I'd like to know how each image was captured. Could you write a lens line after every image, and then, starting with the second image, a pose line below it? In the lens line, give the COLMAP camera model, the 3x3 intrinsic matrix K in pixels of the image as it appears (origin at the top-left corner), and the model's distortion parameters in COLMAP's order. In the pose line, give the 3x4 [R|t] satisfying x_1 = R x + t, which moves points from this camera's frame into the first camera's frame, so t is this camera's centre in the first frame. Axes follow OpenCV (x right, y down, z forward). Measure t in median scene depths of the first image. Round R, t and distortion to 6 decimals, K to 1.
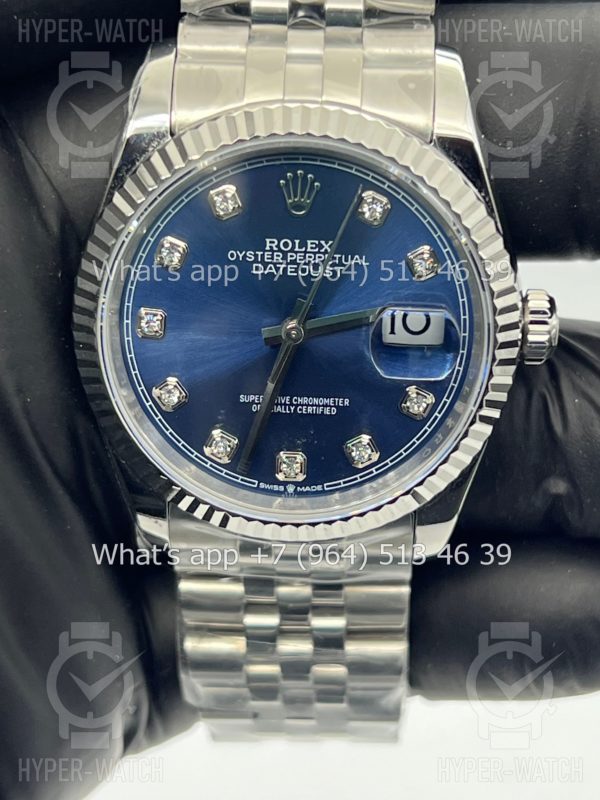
lens RADIAL K [[1783.1, 0, 307.9], [0, 1783.1, 400.0], [0, 0, 1]] dist [0.048127, 0.000000]
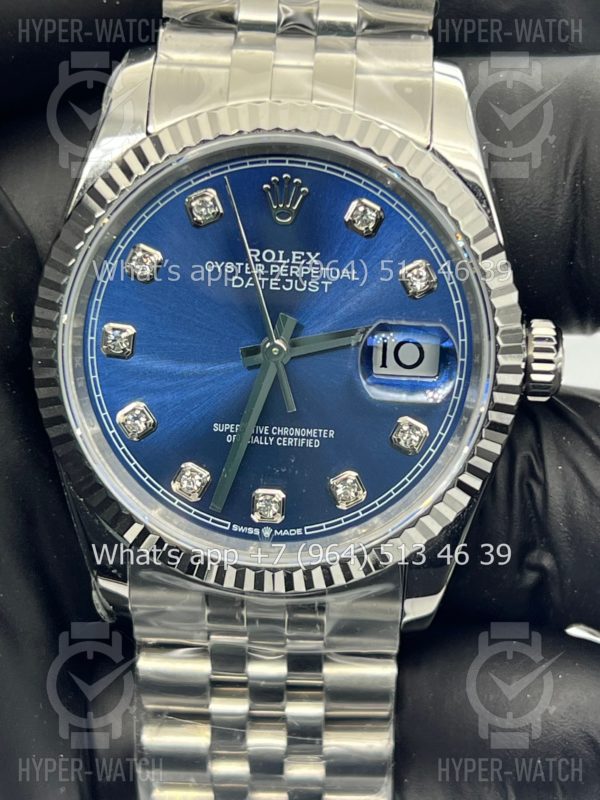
lens RADIAL K [[1783.1, 0, 311.6], [0, 1783.1, 383.1], [0, 0, 1]] dist [0.048127, 0.000000]
pose [[0.999602, 0.023278, 0.015952, -0.003381], [-0.020086, 0.983967, -0.177215, 0.137011], [-0.019821, 0.176824, 0.984043, 0.106383]]
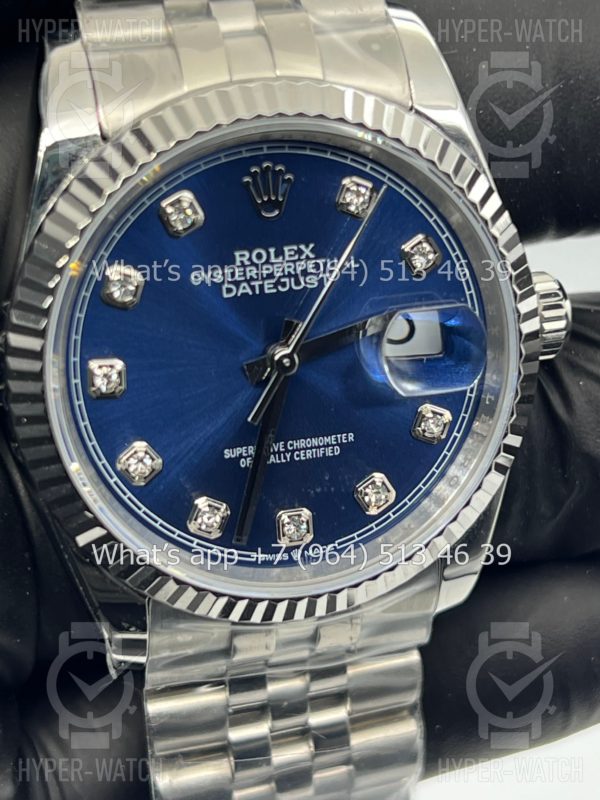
lens RADIAL K [[1783.1, 0, 298.6], [0, 1783.1, 397.6], [0, 0, 1]] dist [0.048127, 0.000000]
pose [[0.958459, -0.157444, 0.237838, -0.195513], [0.173389, 0.983705, -0.047540, 0.018224], [-0.226478, 0.086804, 0.970141, 0.206062]]
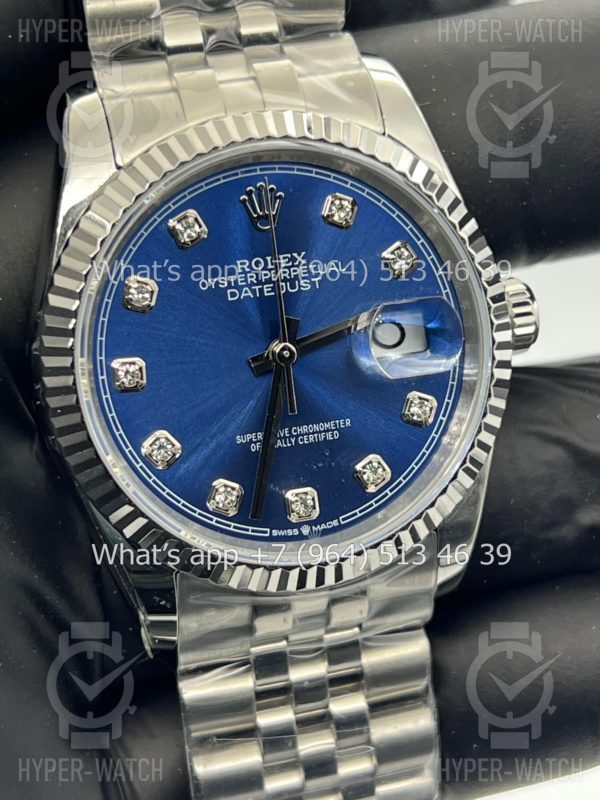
lens RADIAL K [[1783.1, 0, 302.4], [0, 1783.1, 404.0], [0, 0, 1]] dist [0.048127, 0.000000]
pose [[0.957231, -0.177743, 0.228288, -0.213181], [0.220297, 0.959267, -0.176849, 0.152139], [-0.187555, 0.219576, 0.957397, 0.110974]]
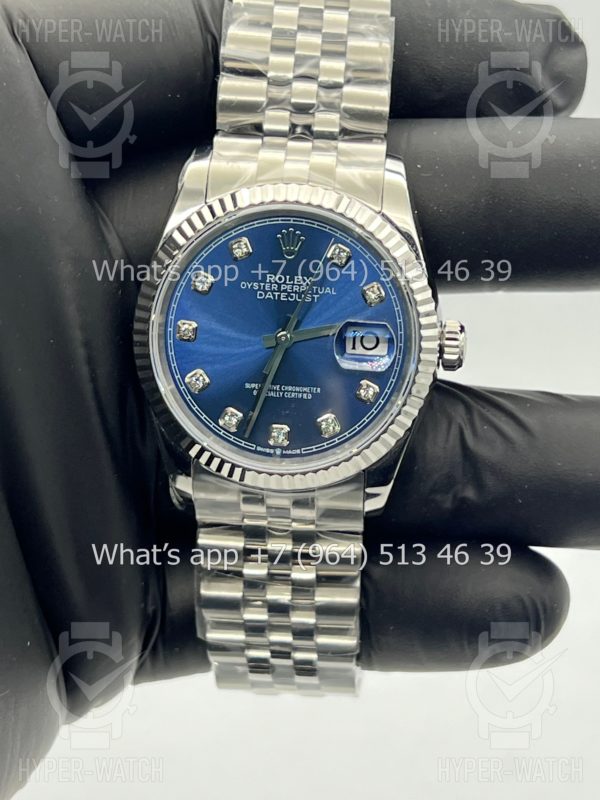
lens RADIAL K [[1783.1, 0, 300.4], [0, 1783.1, 399.1], [0, 0, 1]] dist [0.048127, 0.000000]
pose [[0.999206, 0.031770, -0.024048, 0.042073], [-0.035493, 0.983952, -0.174868, 0.263415], [0.018106, 0.175582, 0.984298, -0.427309]]
